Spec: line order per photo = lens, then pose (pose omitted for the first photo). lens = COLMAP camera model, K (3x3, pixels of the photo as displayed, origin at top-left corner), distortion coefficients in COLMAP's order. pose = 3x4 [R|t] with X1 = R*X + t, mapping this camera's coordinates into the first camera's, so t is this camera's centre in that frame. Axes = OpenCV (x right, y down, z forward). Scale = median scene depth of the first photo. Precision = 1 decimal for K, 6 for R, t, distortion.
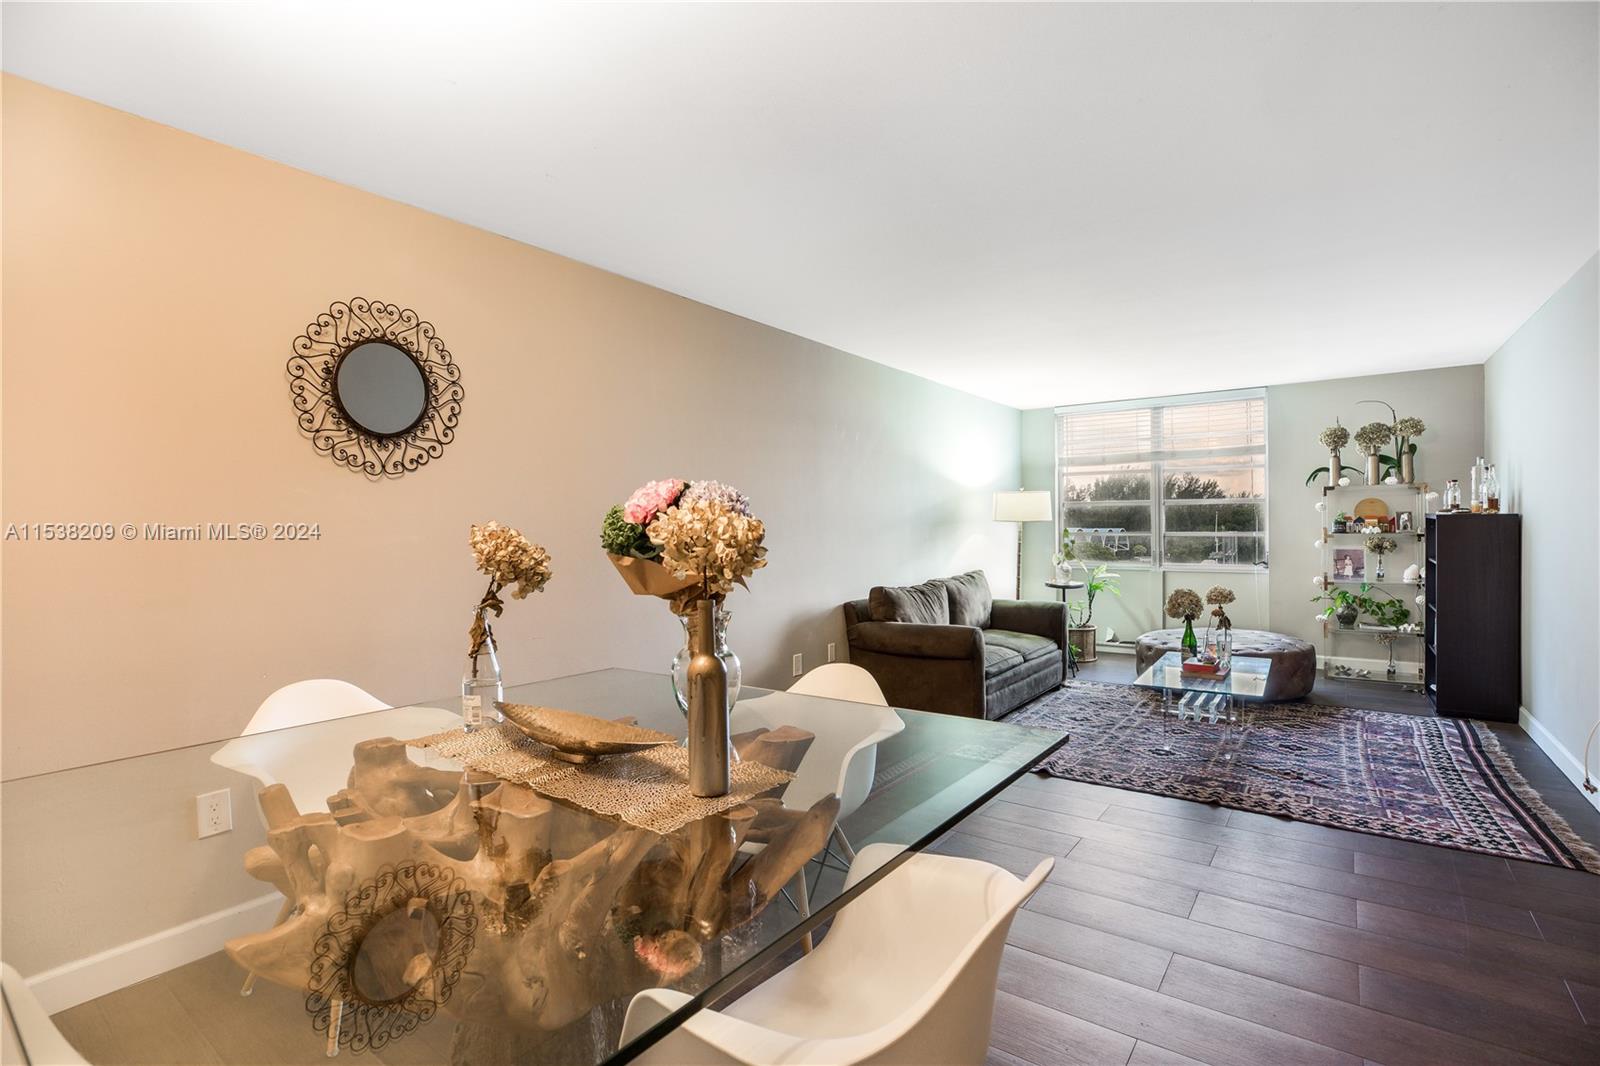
lens RADIAL K [[756.8, 0, 803.7], [0, 756.8, 529.9], [0, 0, 1]] dist [-0.029029, 0.001514]
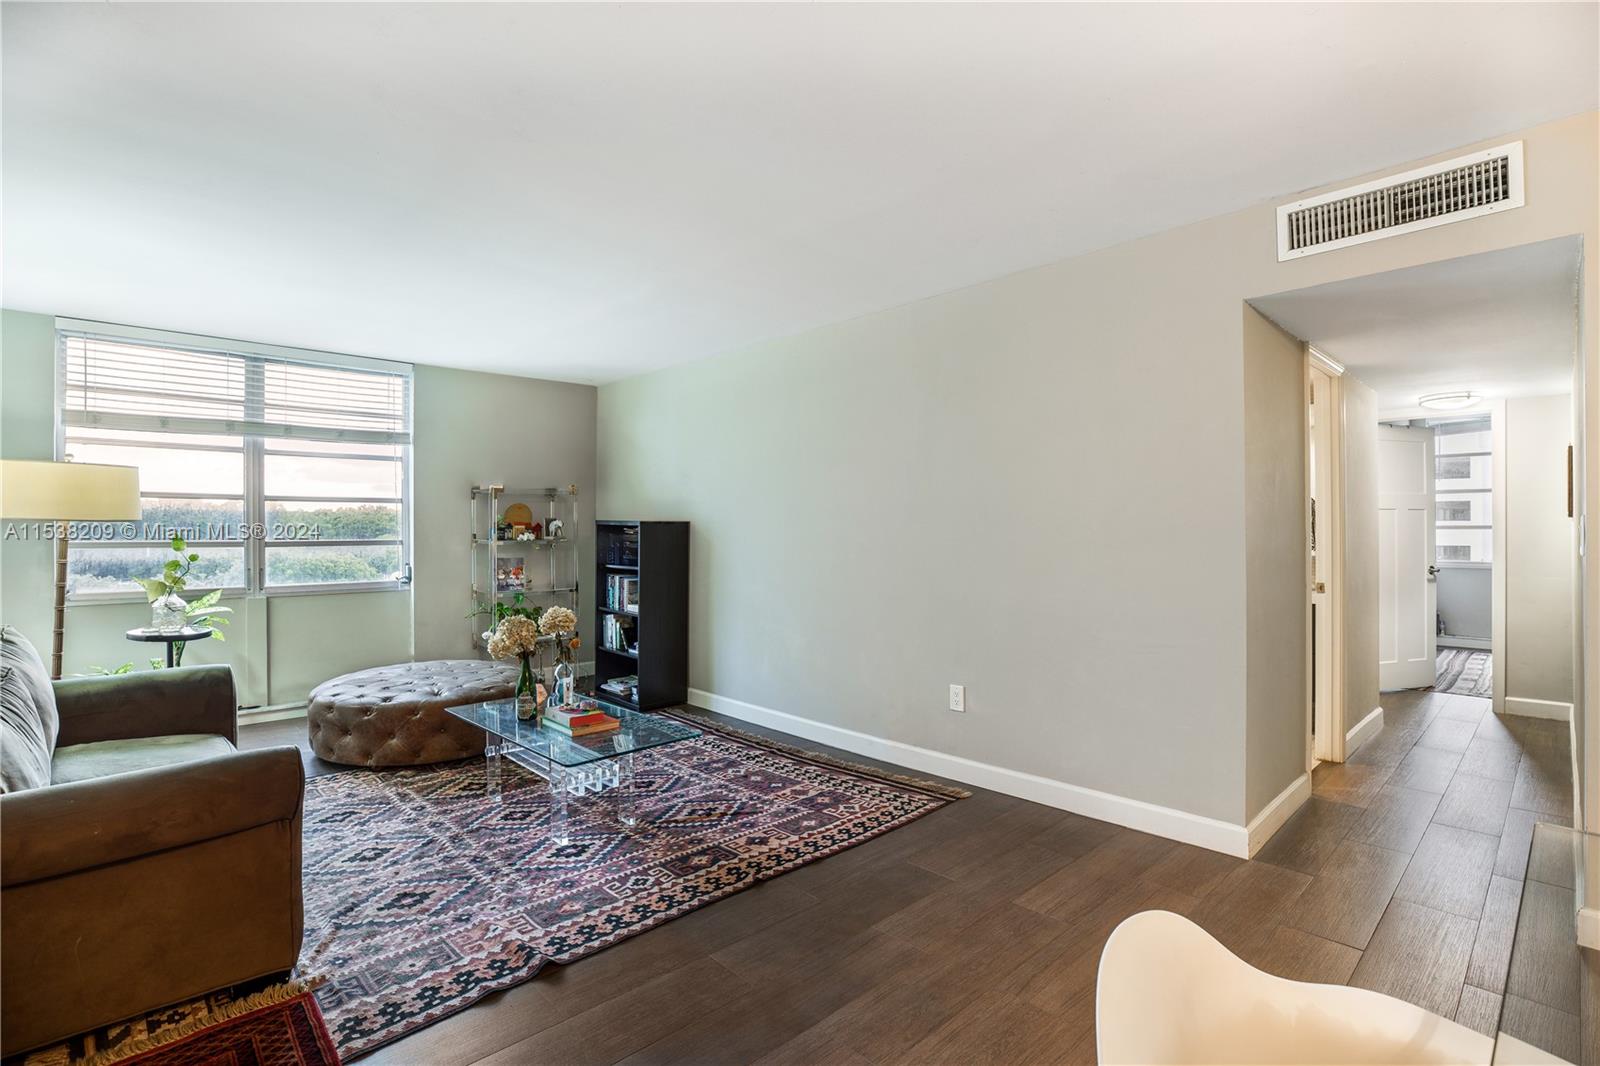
lens RADIAL K [[756.8, 0, 803.4], [0, 756.8, 535.6], [0, 0, 1]] dist [-0.029029, 0.001514]
pose [[0.176662, 0.002686, 0.984268, -0.188900], [0.006184, 0.999974, -0.003839, 0.006408], [-0.984252, 0.006765, 0.176641, 0.708975]]
